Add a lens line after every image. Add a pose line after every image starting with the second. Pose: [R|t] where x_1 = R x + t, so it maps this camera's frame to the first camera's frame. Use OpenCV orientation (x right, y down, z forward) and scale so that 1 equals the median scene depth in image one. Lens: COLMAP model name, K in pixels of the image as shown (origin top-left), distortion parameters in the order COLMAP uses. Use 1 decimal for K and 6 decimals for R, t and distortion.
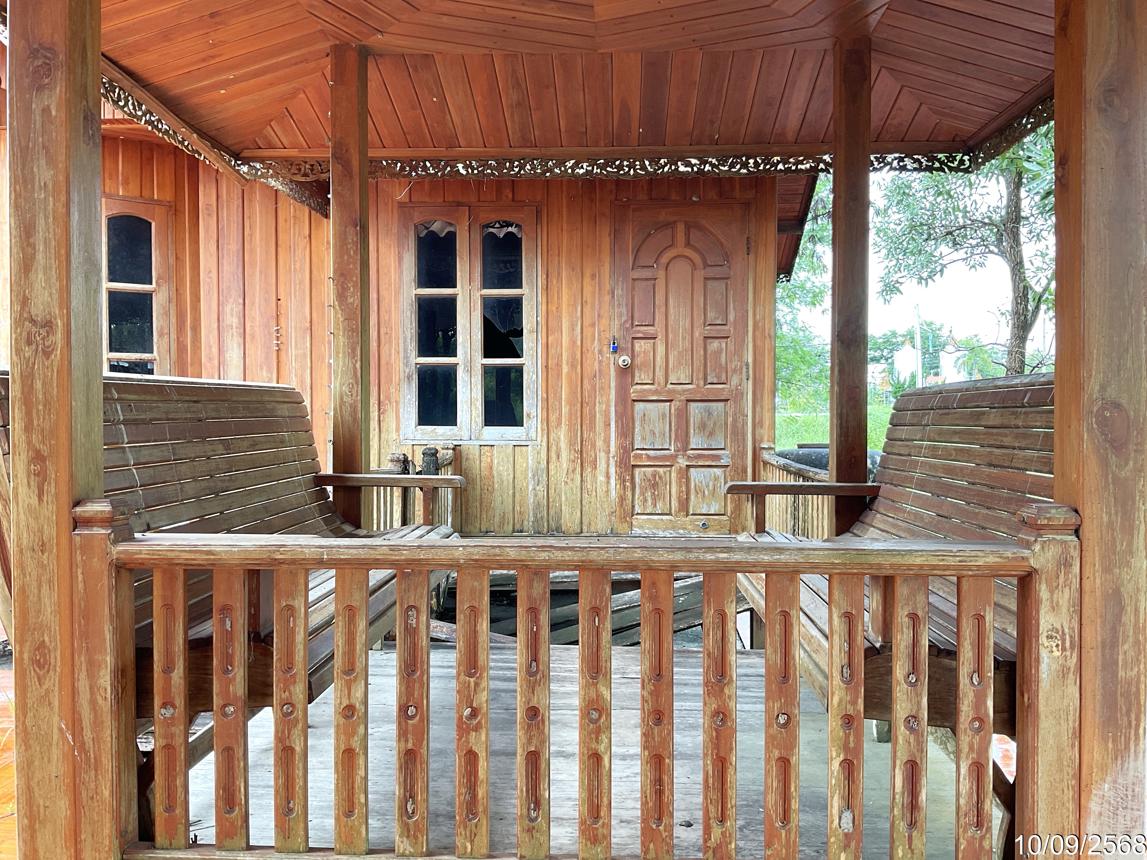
lens RADIAL K [[959.9, 0, 573.1], [0, 959.9, 429.8], [0, 0, 1]] dist [0.020108, 0.010822]
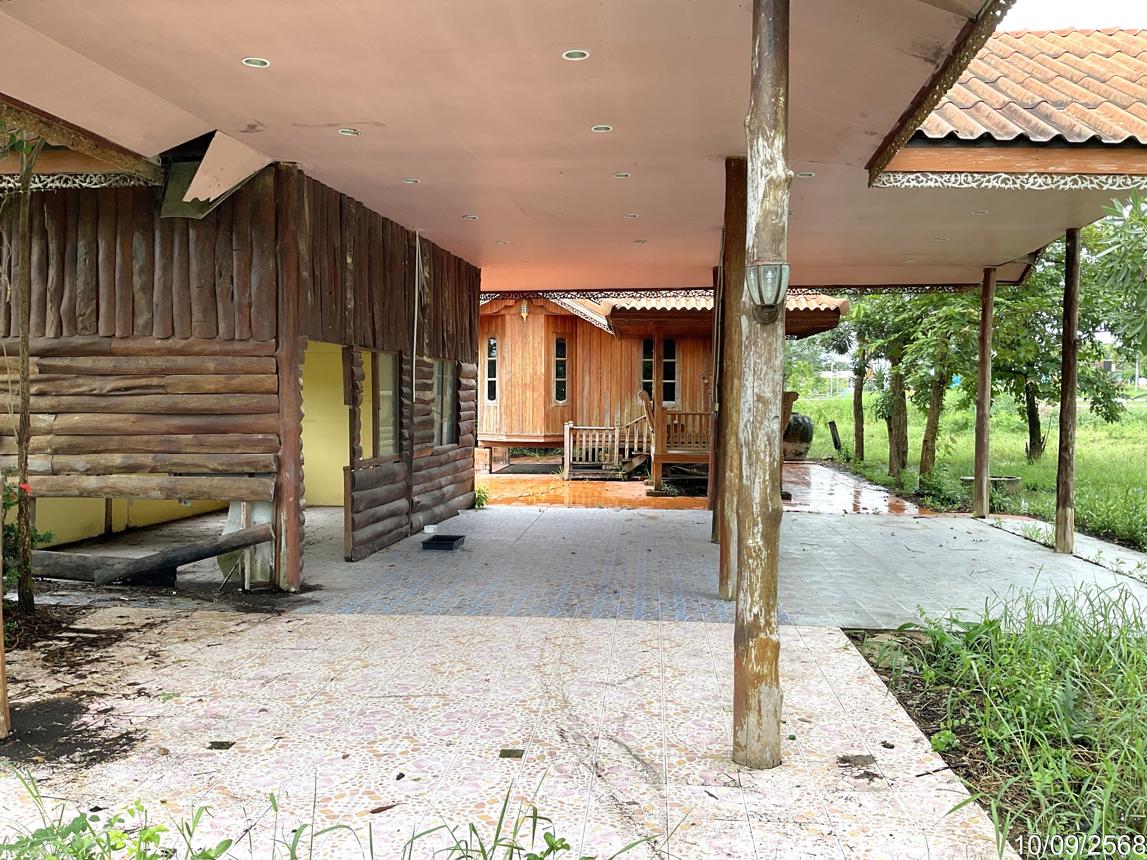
lens RADIAL K [[959.9, 0, 574.4], [0, 959.9, 430.7], [0, 0, 1]] dist [0.020108, 0.010822]
pose [[0.990267, 0.018047, -0.138004, 0.061585], [-0.014884, 0.999603, 0.023922, 0.022797], [0.138381, -0.021635, 0.990143, -2.268694]]
